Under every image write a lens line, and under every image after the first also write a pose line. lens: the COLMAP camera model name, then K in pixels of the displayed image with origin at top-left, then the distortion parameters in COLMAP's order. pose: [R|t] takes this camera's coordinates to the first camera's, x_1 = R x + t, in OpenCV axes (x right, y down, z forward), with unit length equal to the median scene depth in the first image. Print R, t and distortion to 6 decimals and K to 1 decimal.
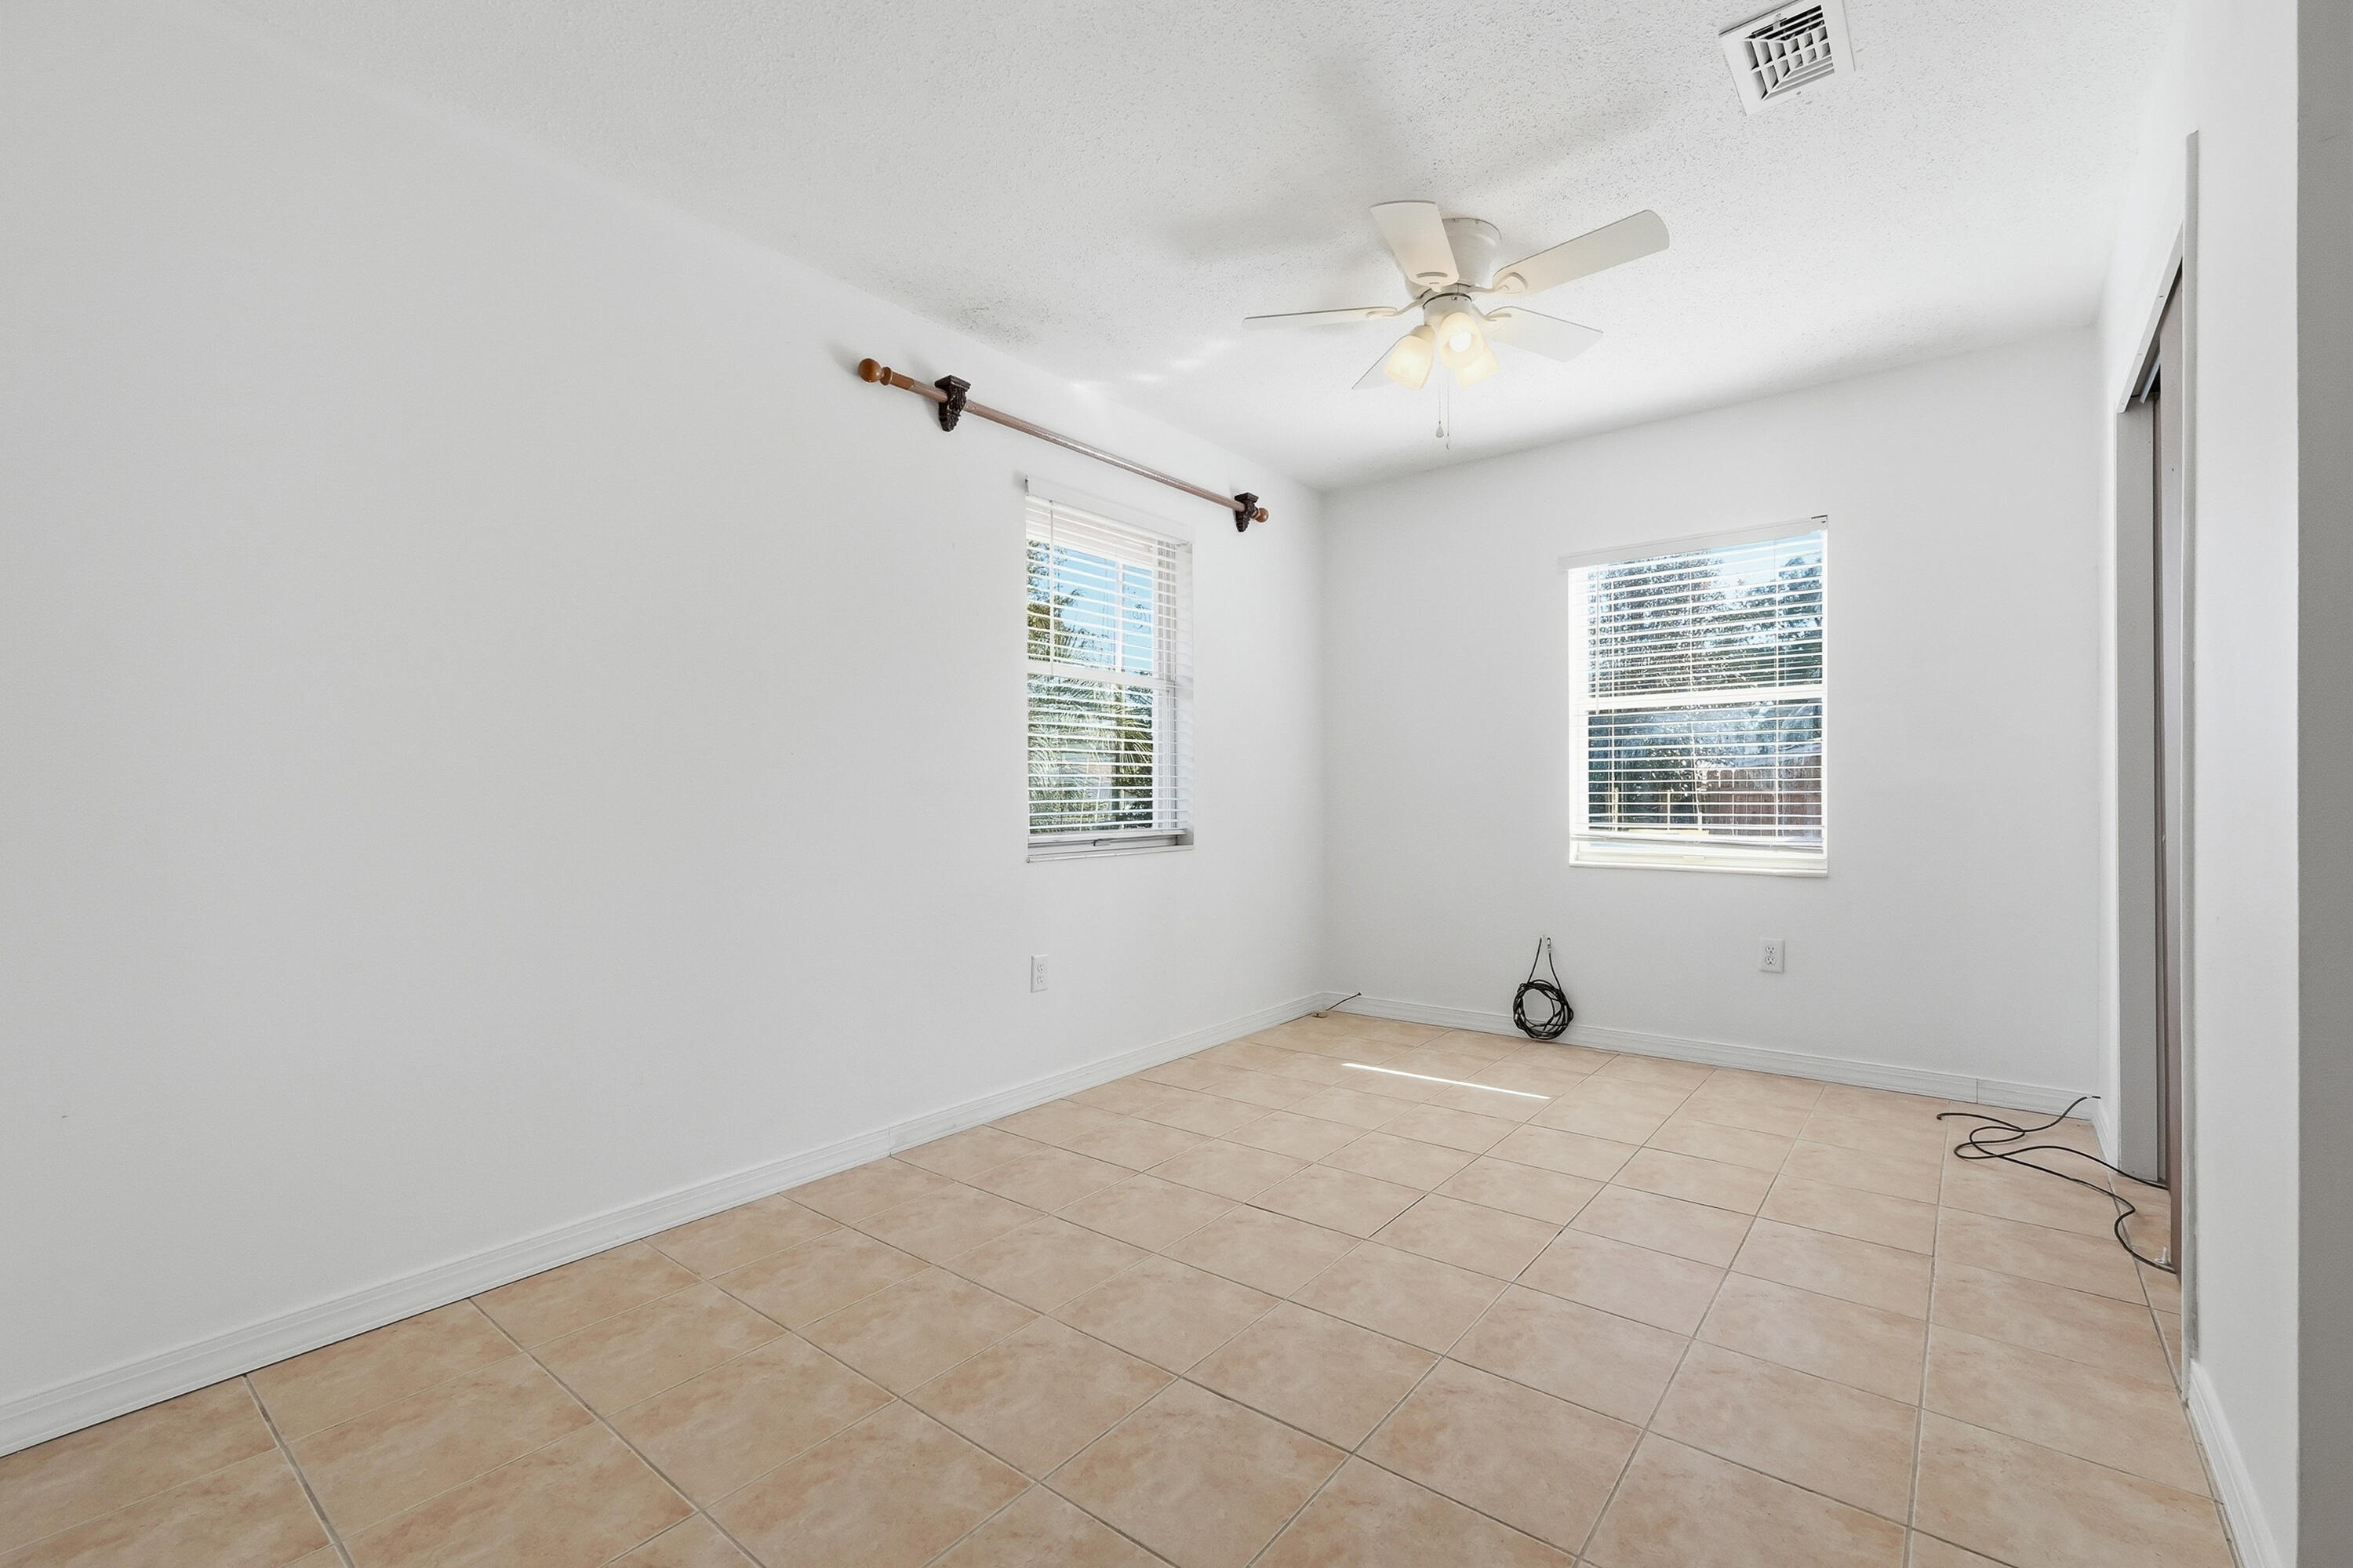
lens RADIAL K [[1006.1, 0, 1195.7], [0, 1006.1, 782.1], [0, 0, 1]] dist [0.001404, 0.000692]
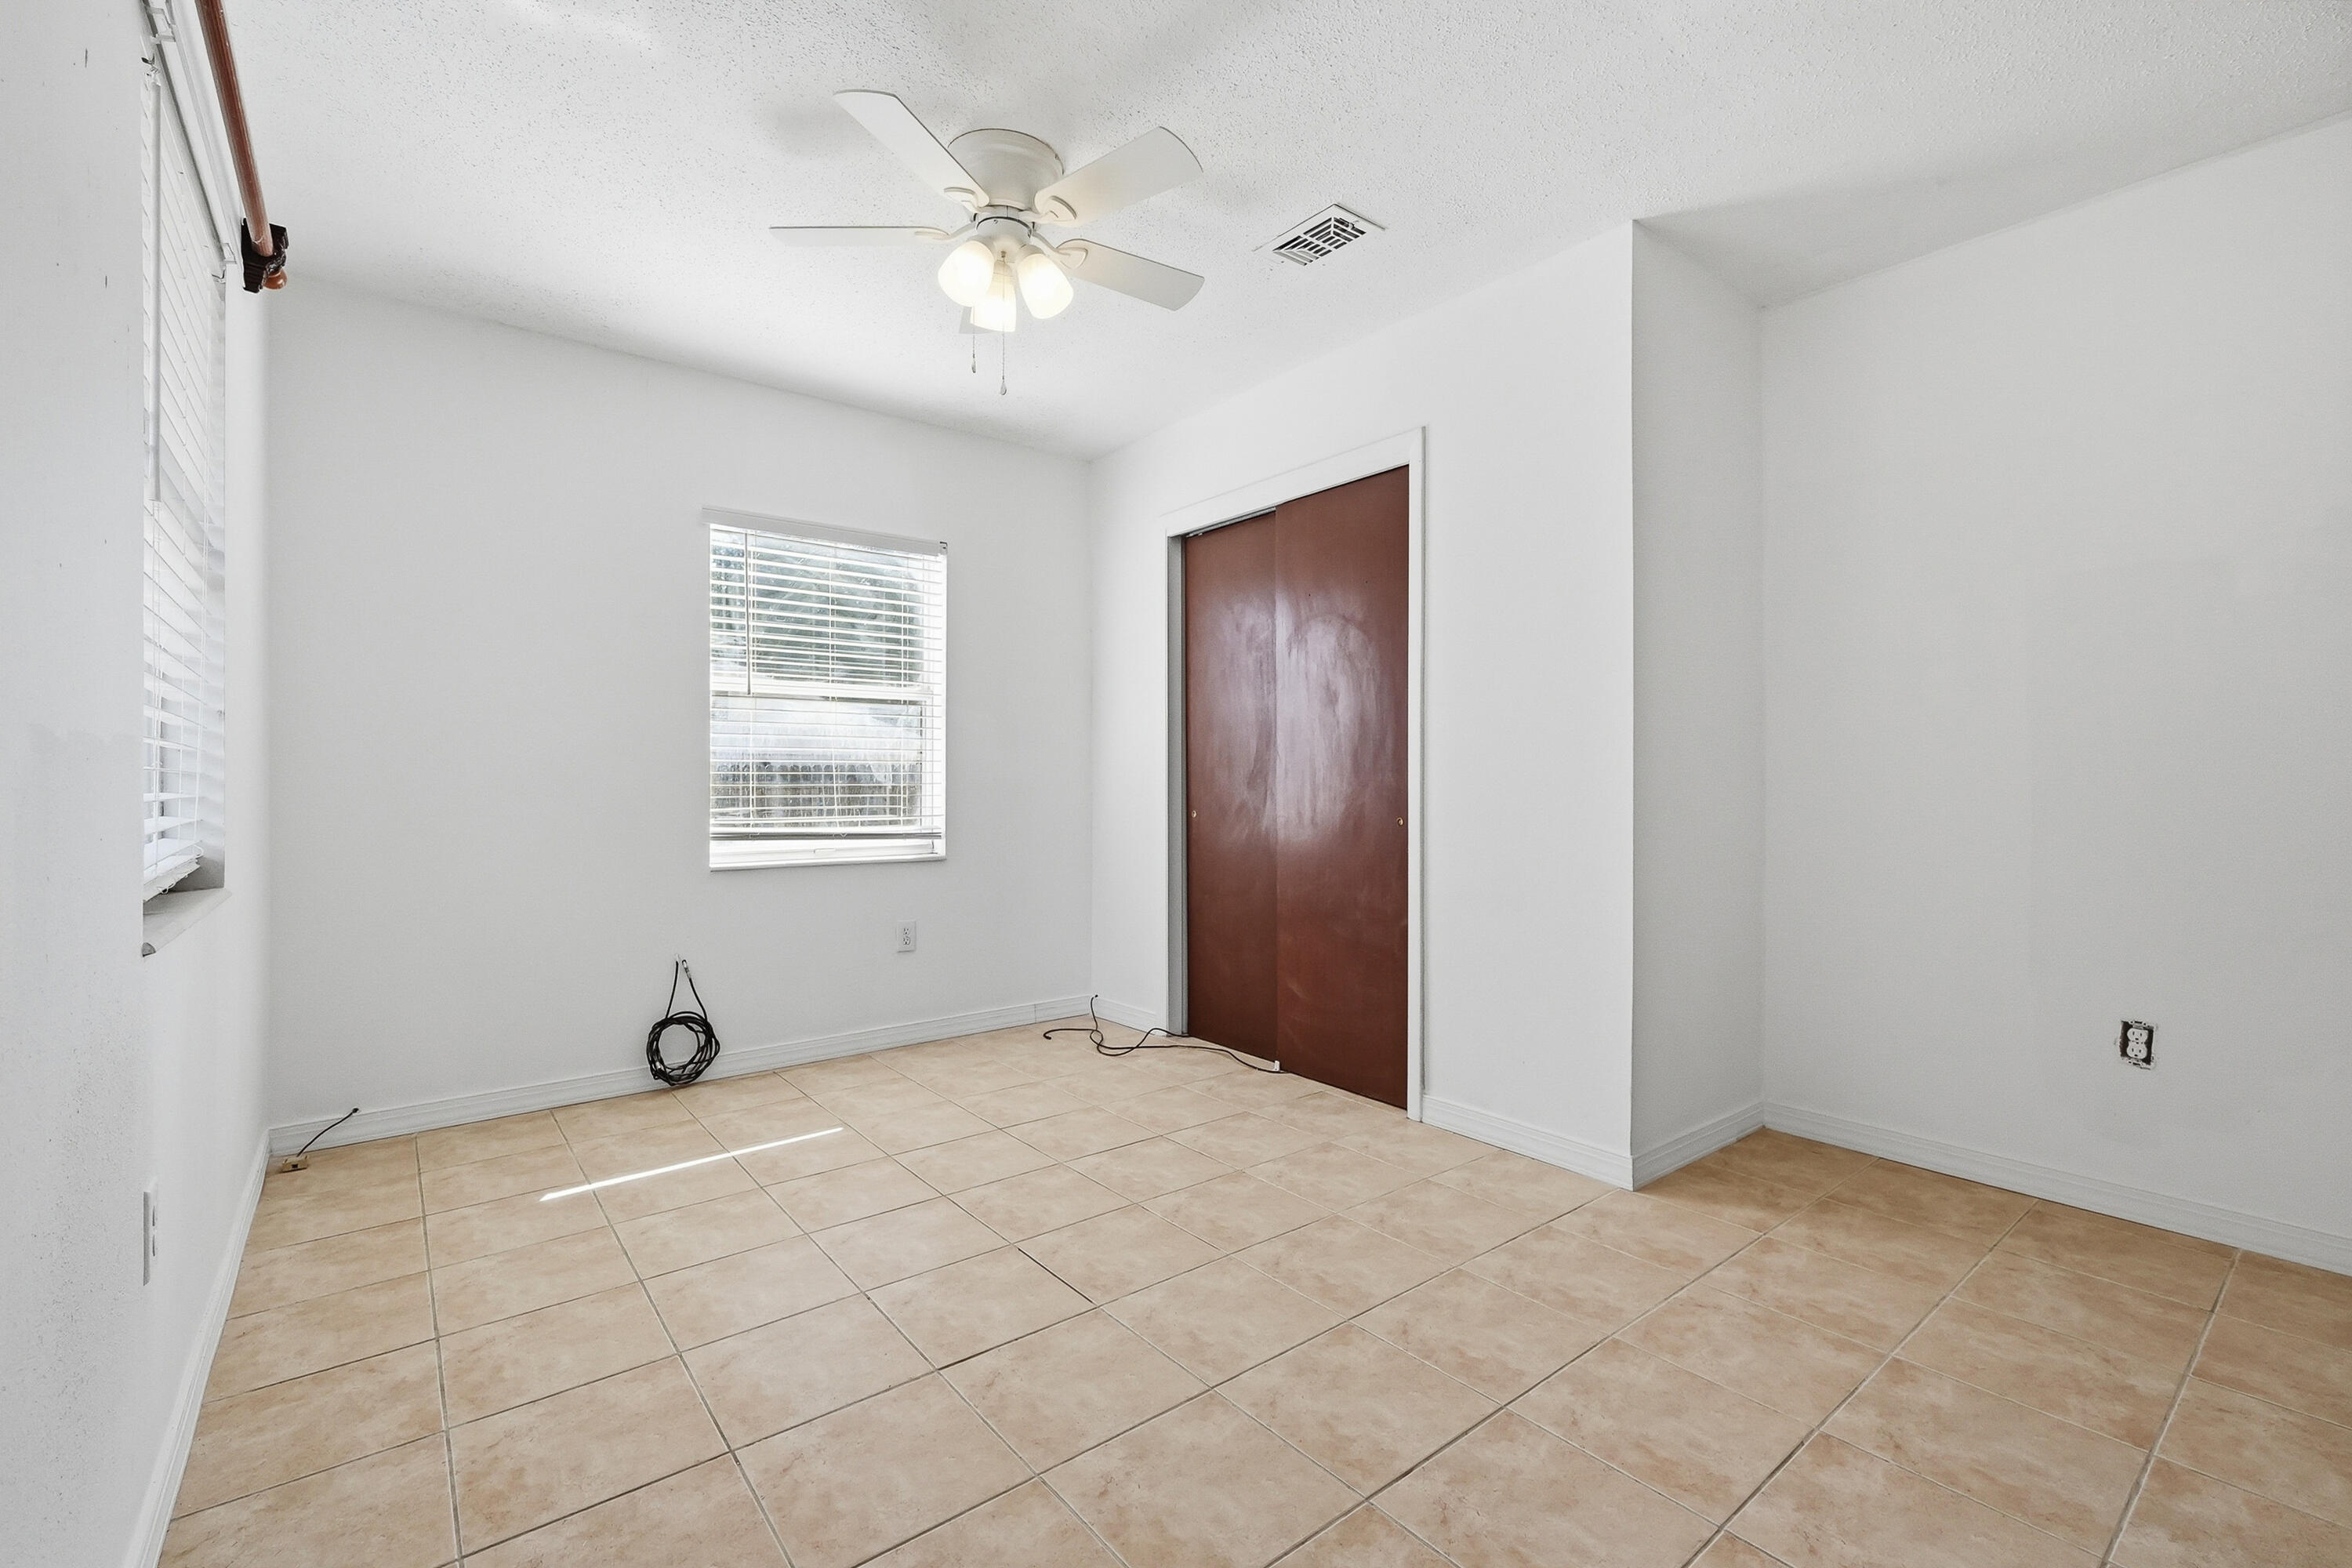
lens RADIAL K [[1005.7, 0, 1172.1], [0, 1005.7, 783.0], [0, 0, 1]] dist [0.001404, 0.000692]
pose [[0.239863, 0.001810, 0.970805, -0.418946], [-0.011099, 0.999938, 0.000878, 0.002929], [-0.970743, -0.010986, 0.239868, 0.472862]]
